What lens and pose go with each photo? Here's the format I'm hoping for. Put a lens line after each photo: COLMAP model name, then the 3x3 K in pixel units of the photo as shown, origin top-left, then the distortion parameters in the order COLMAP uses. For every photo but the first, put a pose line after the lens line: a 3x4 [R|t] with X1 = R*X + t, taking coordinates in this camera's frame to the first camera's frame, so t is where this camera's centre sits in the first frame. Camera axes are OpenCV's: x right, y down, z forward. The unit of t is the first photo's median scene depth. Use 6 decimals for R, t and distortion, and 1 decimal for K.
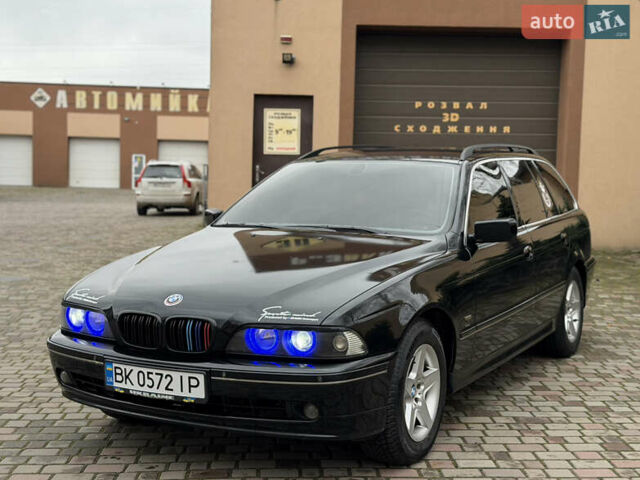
lens RADIAL K [[945.6, 0, 317.6], [0, 945.6, 250.0], [0, 0, 1]] dist [0.155059, -0.144627]
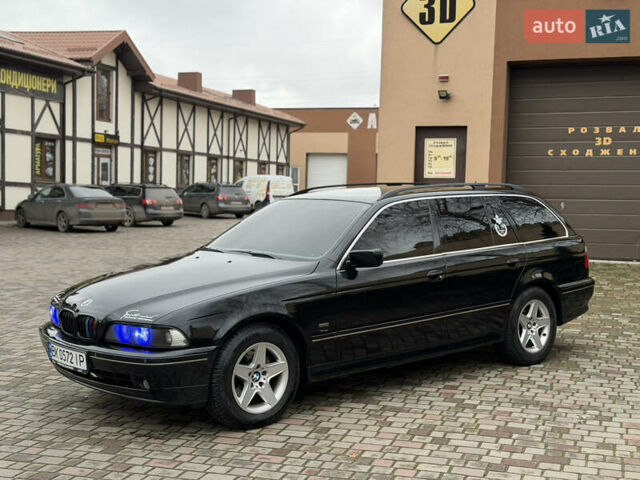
lens RADIAL K [[886.2, 0, 320.0], [0, 886.2, 240.0], [0, 0, 1]] dist [0.185200, -0.333441]
pose [[0.935808, 0.017447, -0.352078, 0.583514], [-0.022593, 0.999690, -0.010510, -0.032872], [0.351785, 0.017790, 0.935912, -0.152890]]
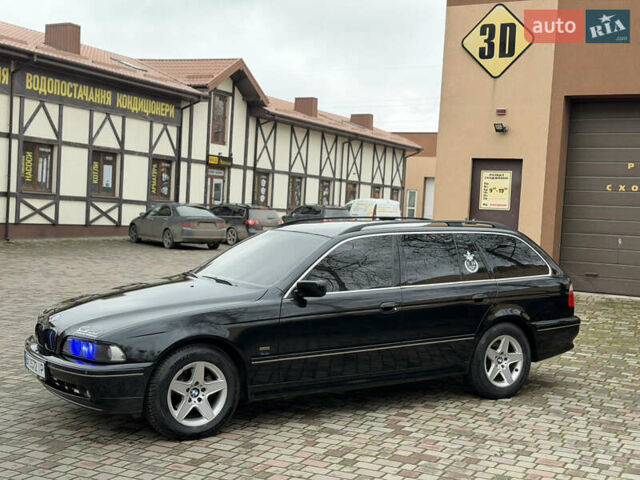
lens RADIAL K [[886.2, 0, 320.0], [0, 886.2, 240.0], [0, 0, 1]] dist [0.185200, -0.333441]
pose [[0.870589, 0.040982, -0.490301, 0.877882], [-0.062601, 0.997652, -0.027767, -0.059139], [0.488012, 0.054867, 0.871111, -0.130057]]
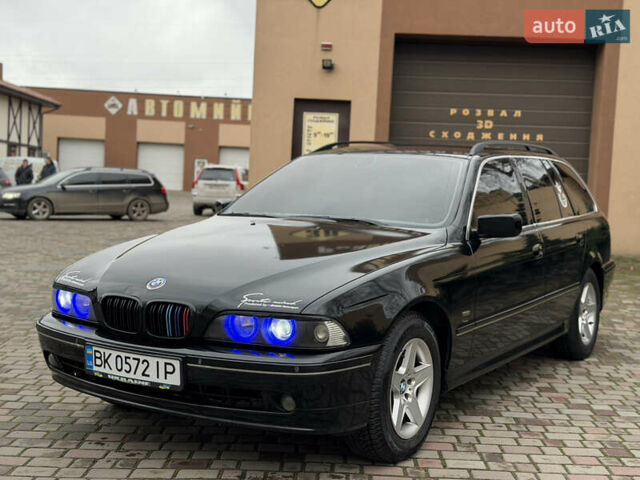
lens RADIAL K [[886.2, 0, 320.0], [0, 886.2, 240.0], [0, 0, 1]] dist [0.185200, -0.333441]
pose [[0.998017, 0.027714, -0.056514, 0.058619], [-0.028577, 0.999486, -0.014517, 0.013655], [0.056083, 0.016103, 0.998296, 0.077332]]
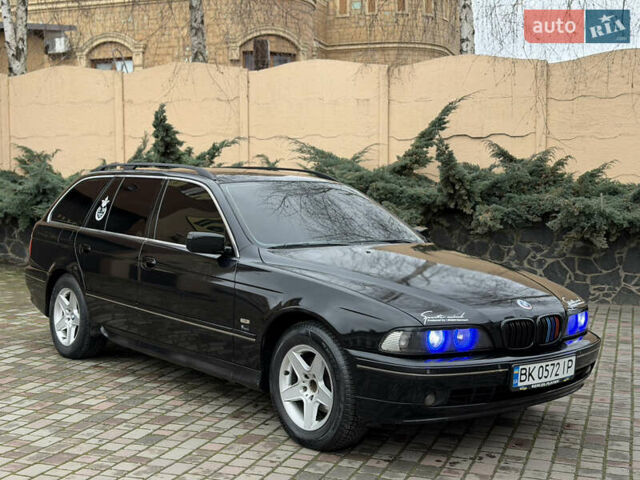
lens RADIAL K [[886.2, 0, 320.0], [0, 886.2, 240.0], [0, 0, 1]] dist [0.185200, -0.333441]
pose [[0.358941, -0.059476, 0.931463, -1.116409], [0.064555, 0.997160, 0.038794, -0.077067], [-0.931125, 0.046206, 0.361761, 0.714781]]
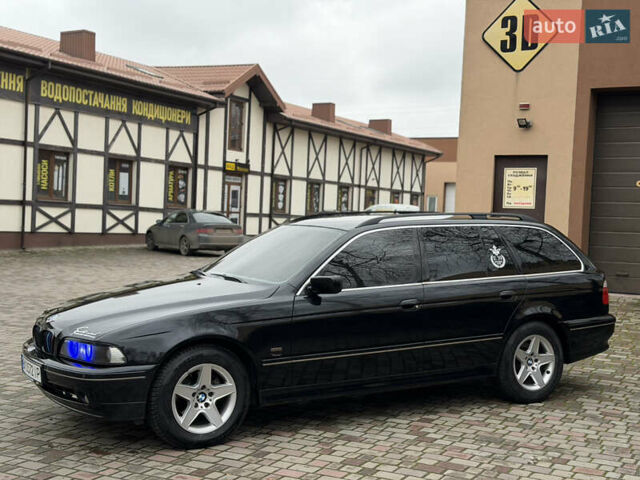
lens RADIAL K [[887.6, 0, 319.3], [0, 887.6, 239.9], [0, 0, 1]] dist [0.187910, -0.359504]
pose [[0.859450, 0.026107, -0.510552, 0.839489], [-0.052223, 0.997954, -0.036880, -0.038265], [0.508545, 0.058360, 0.859055, -0.044450]]
